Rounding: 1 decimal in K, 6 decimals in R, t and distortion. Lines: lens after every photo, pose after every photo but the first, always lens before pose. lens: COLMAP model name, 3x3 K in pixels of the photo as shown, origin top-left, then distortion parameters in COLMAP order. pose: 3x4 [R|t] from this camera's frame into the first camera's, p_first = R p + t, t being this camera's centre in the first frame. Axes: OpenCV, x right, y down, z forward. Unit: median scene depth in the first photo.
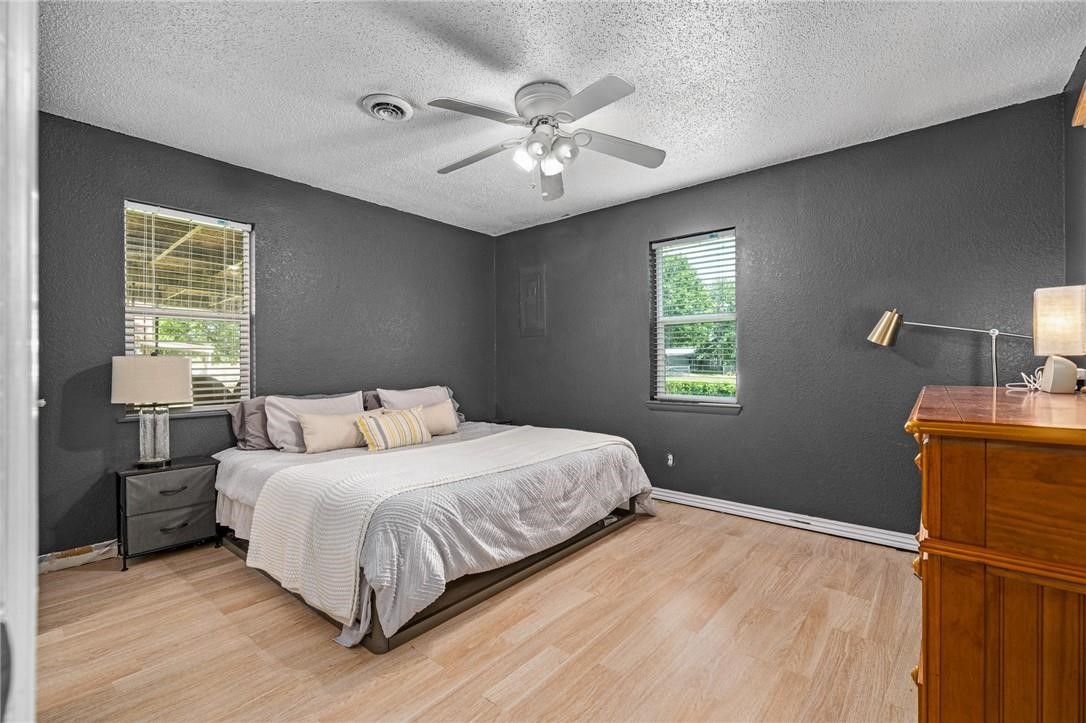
lens RADIAL K [[474.7, 0, 539.9], [0, 474.7, 362.2], [0, 0, 1]] dist [-0.001227, 0.000032]
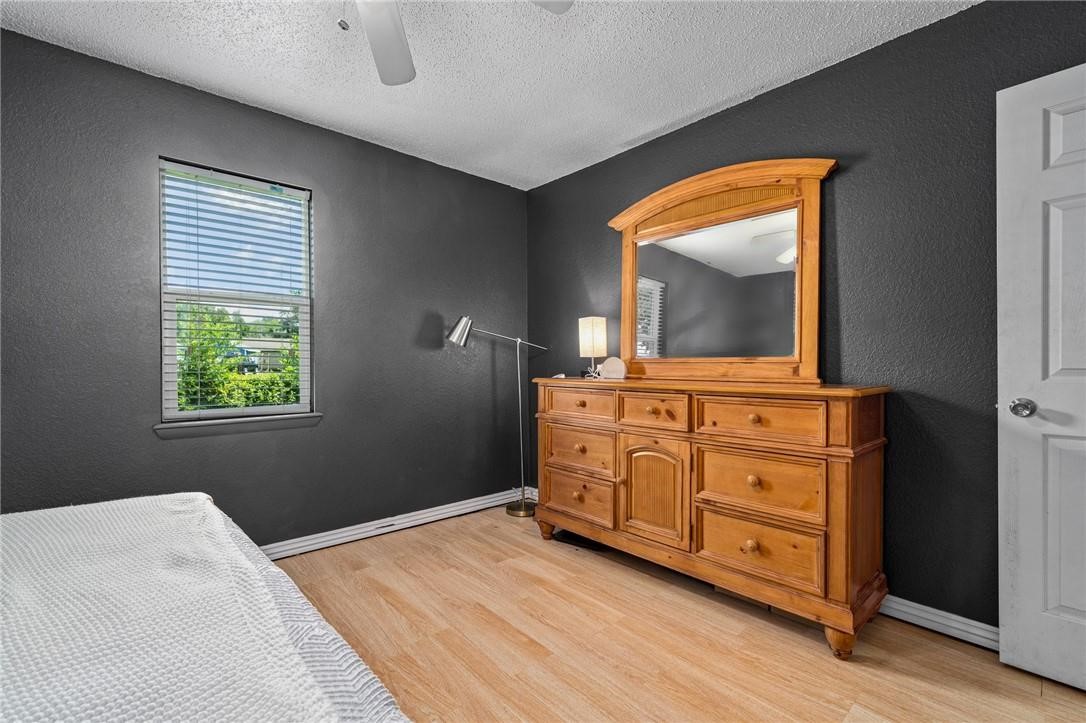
lens RADIAL K [[474.7, 0, 540.4], [0, 474.7, 362.9], [0, 0, 1]] dist [-0.001227, 0.000032]
pose [[0.139328, 0.002180, 0.990244, -0.401007], [0.002521, 0.999994, -0.002556, 0.011560], [-0.990243, 0.002853, 0.139322, 0.628390]]
